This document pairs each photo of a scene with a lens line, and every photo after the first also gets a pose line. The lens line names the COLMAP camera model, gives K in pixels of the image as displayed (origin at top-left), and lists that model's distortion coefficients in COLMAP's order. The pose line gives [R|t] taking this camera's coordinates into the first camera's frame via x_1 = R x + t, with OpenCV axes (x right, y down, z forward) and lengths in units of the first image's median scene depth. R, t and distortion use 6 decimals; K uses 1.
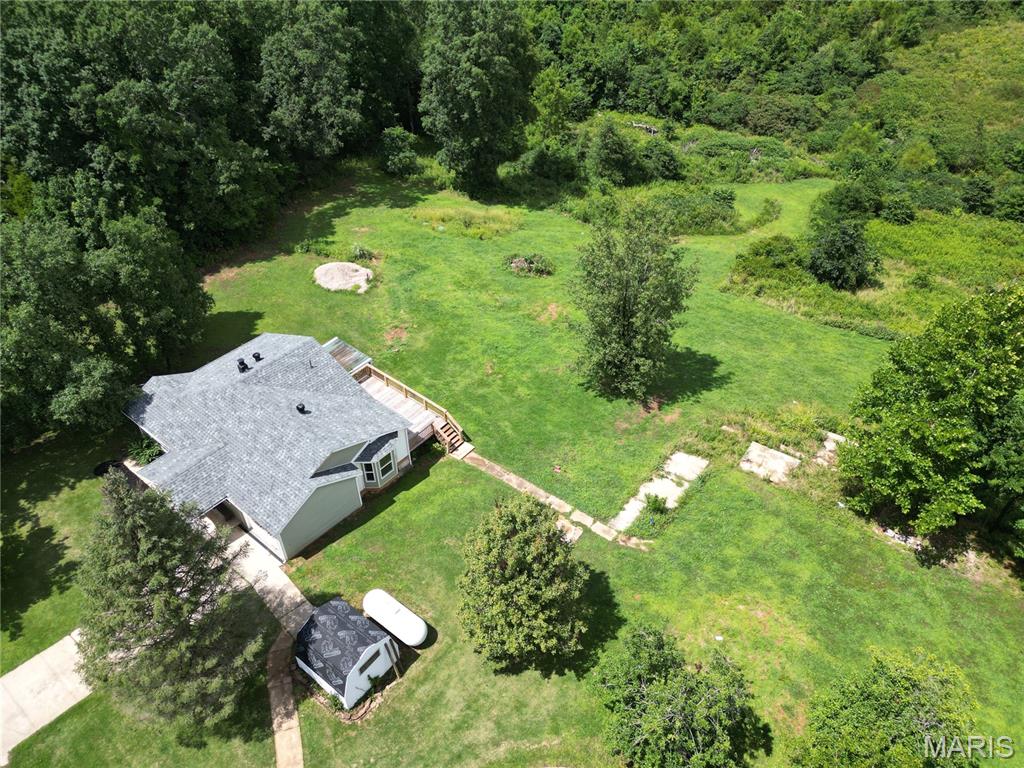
lens RADIAL K [[720.2, 0, 510.7], [0, 720.2, 386.2], [0, 0, 1]] dist [0.060837, -0.046566]
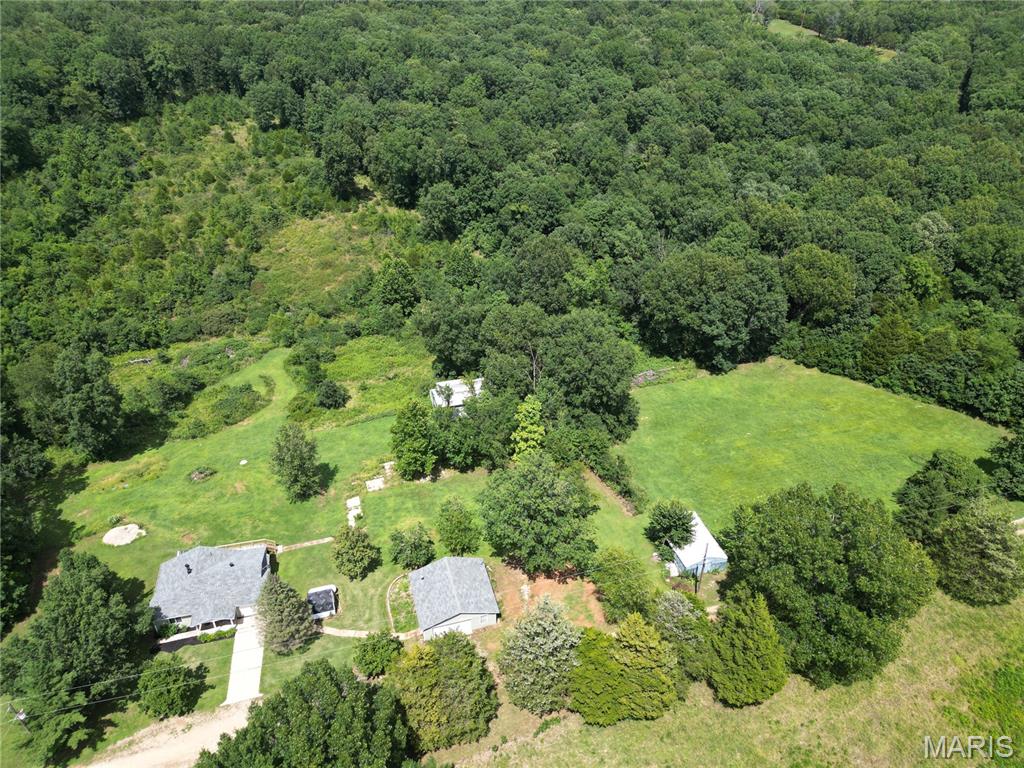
lens RADIAL K [[720.2, 0, 512.9], [0, 720.2, 388.4], [0, 0, 1]] dist [0.060837, -0.046566]
pose [[0.604317, -0.446988, 0.659547, -0.853568], [0.514288, 0.851094, 0.105582, -0.197256], [-0.608530, 0.275393, 0.744211, -1.265148]]
